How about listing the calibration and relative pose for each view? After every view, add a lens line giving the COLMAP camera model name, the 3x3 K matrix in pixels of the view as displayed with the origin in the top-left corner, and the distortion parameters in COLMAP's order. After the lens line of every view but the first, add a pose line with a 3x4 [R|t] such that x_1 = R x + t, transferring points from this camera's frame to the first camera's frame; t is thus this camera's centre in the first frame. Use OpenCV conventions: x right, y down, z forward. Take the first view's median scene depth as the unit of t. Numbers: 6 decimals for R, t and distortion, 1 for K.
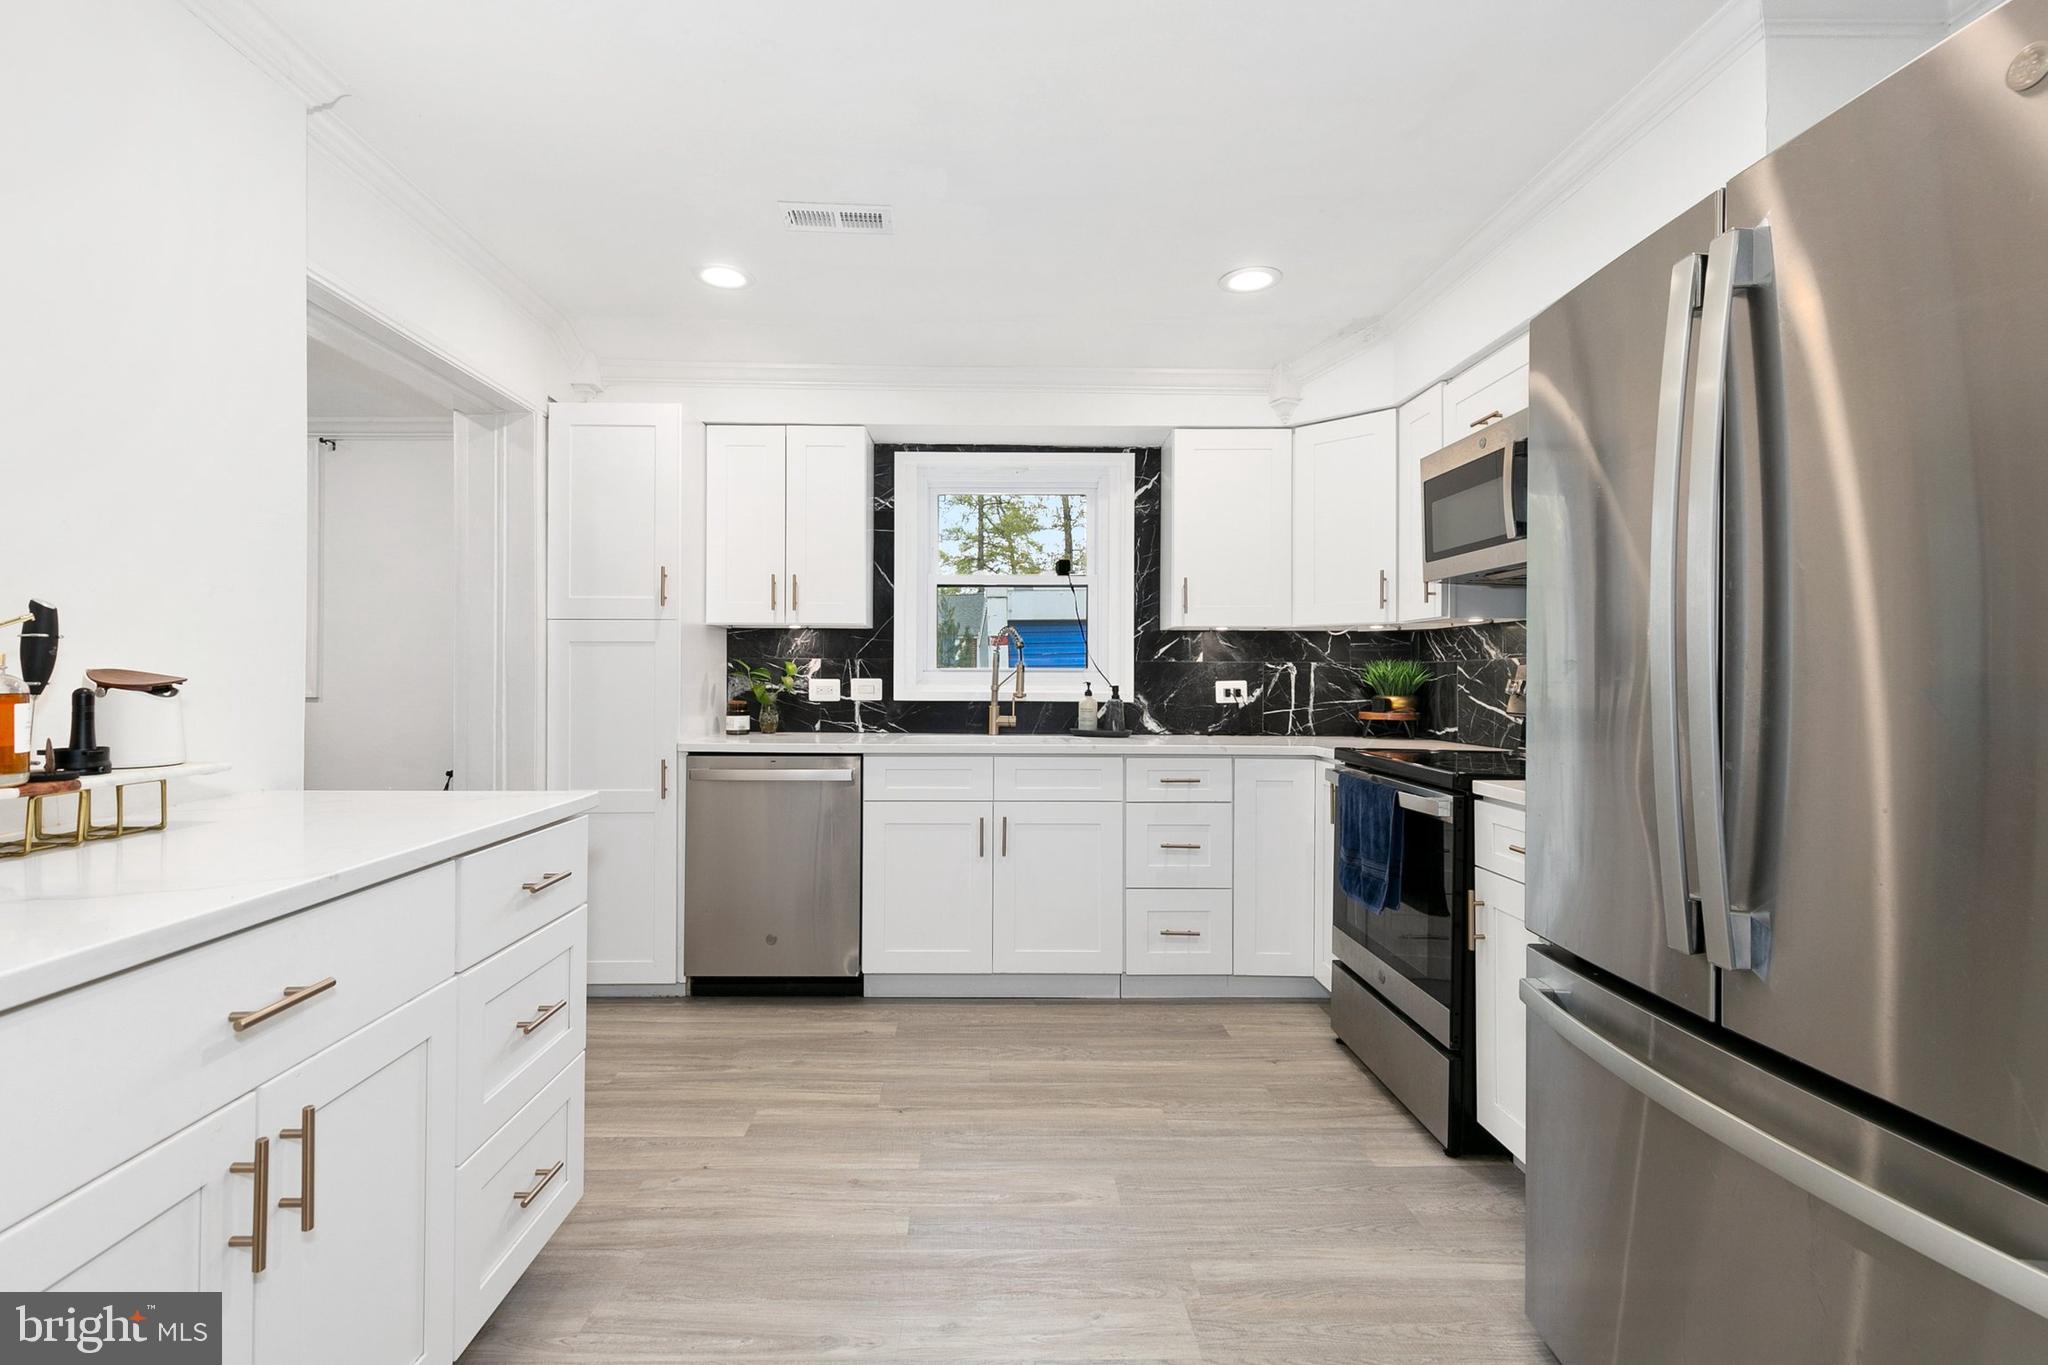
lens RADIAL K [[936.7, 0, 987.5], [0, 936.7, 697.5], [0, 0, 1]] dist [0.014881, -0.001192]
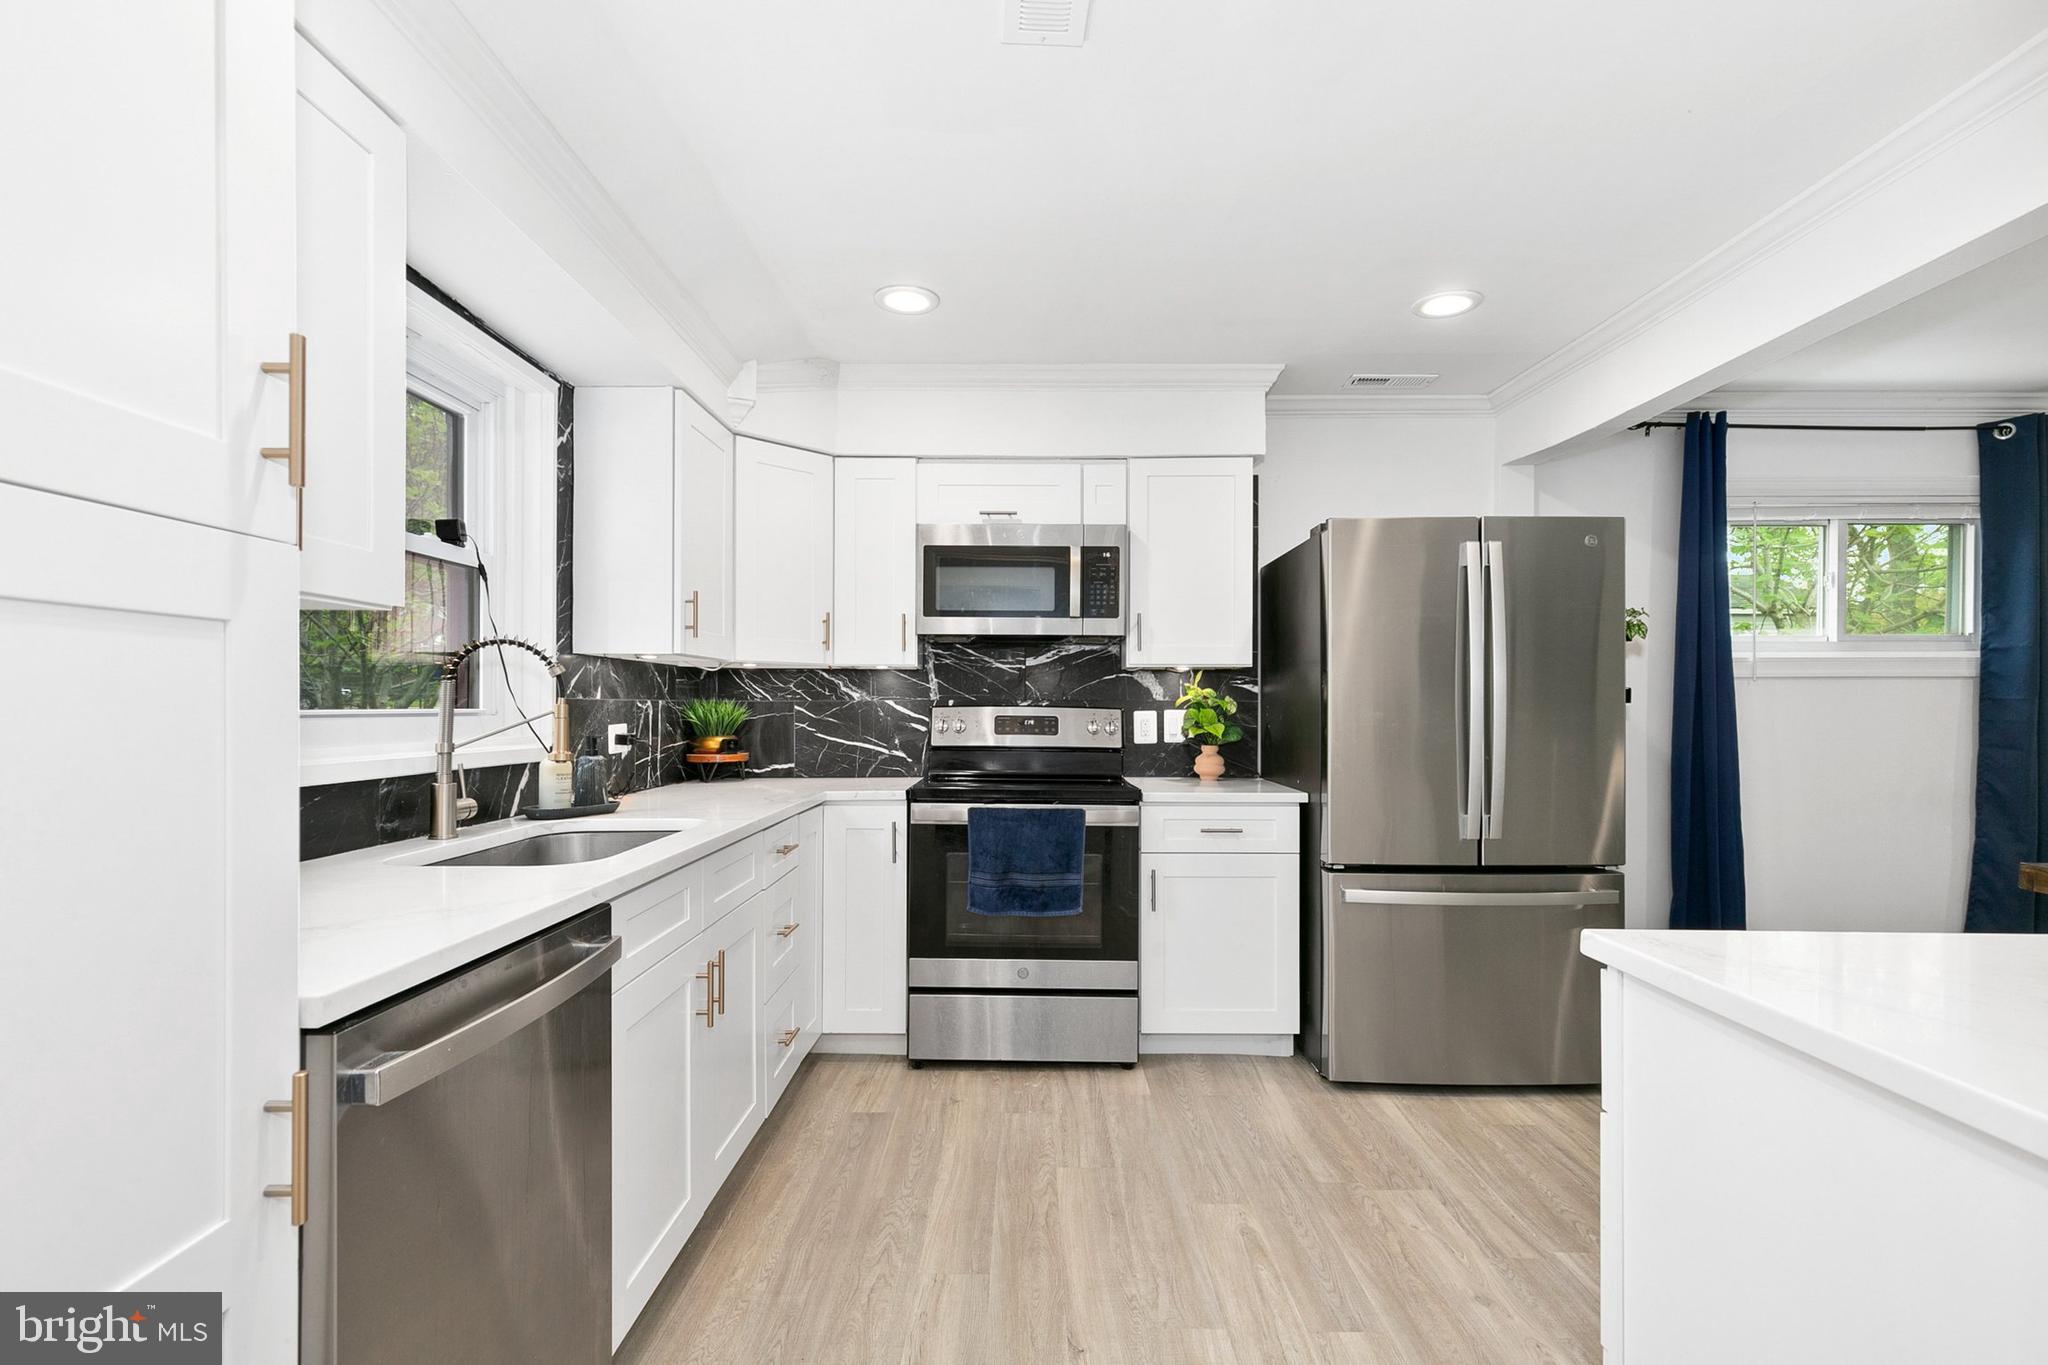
lens RADIAL K [[936.7, 0, 1029.0], [0, 936.7, 726.6], [0, 0, 1]] dist [0.014881, -0.001192]
pose [[0.007343, -0.024540, 0.999672, -0.592803], [0.019592, 0.999510, 0.024392, -0.032412], [-0.999781, 0.019407, 0.007820, 0.774412]]
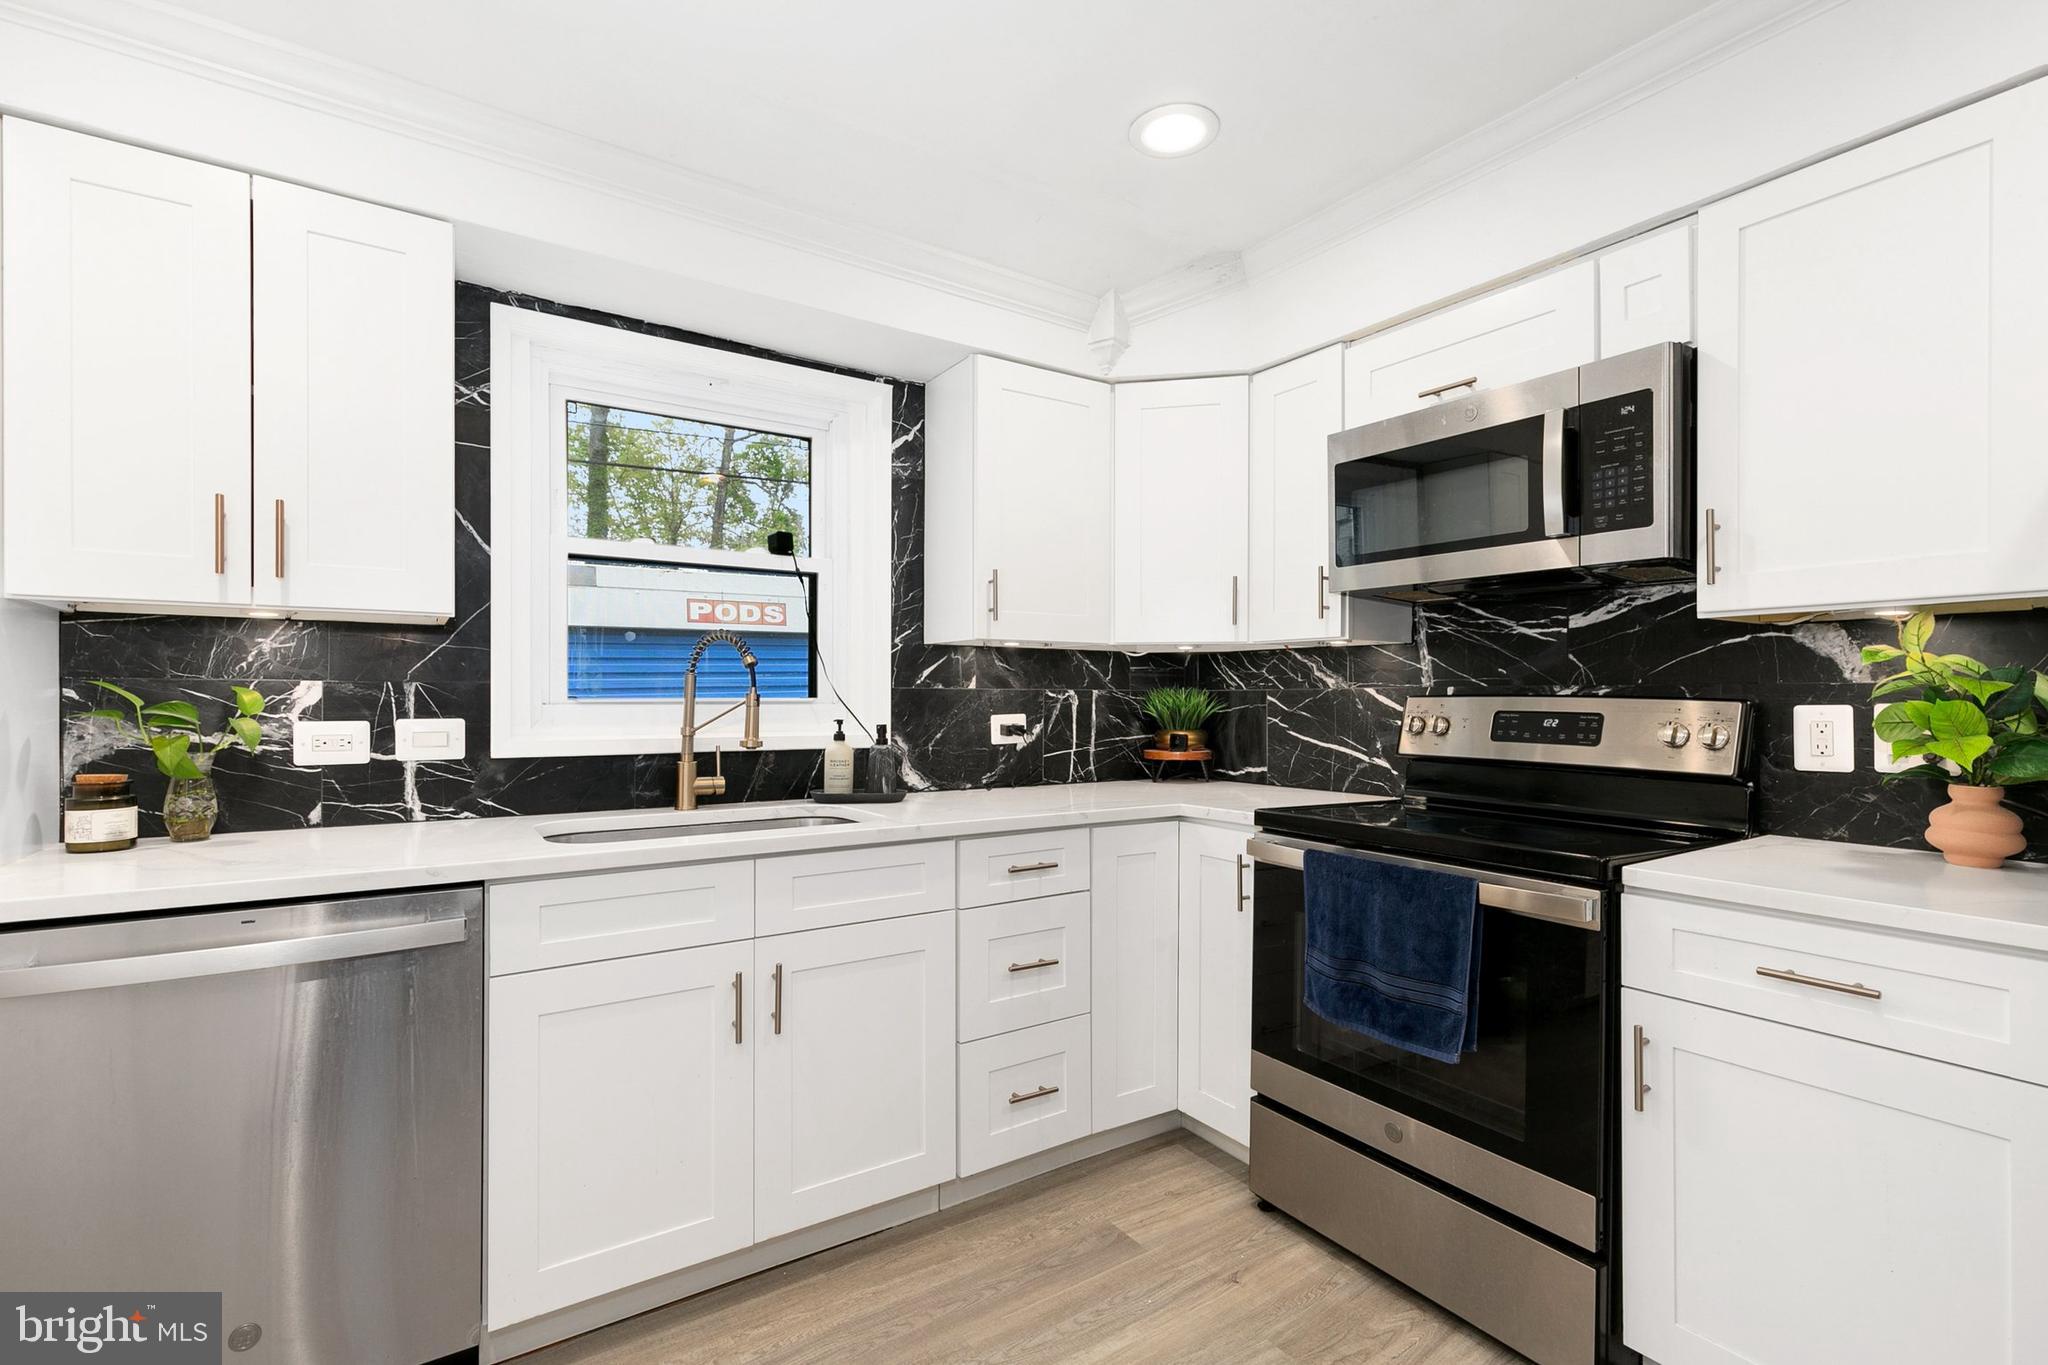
lens RADIAL K [[936.7, 0, 1017.1], [0, 936.7, 709.6], [0, 0, 1]] dist [0.014881, -0.001192]
pose [[0.836785, -0.009685, 0.547446, -0.168521], [0.012987, 0.999913, -0.002160, -0.023323], [-0.547377, 0.008917, 0.836838, 0.436704]]
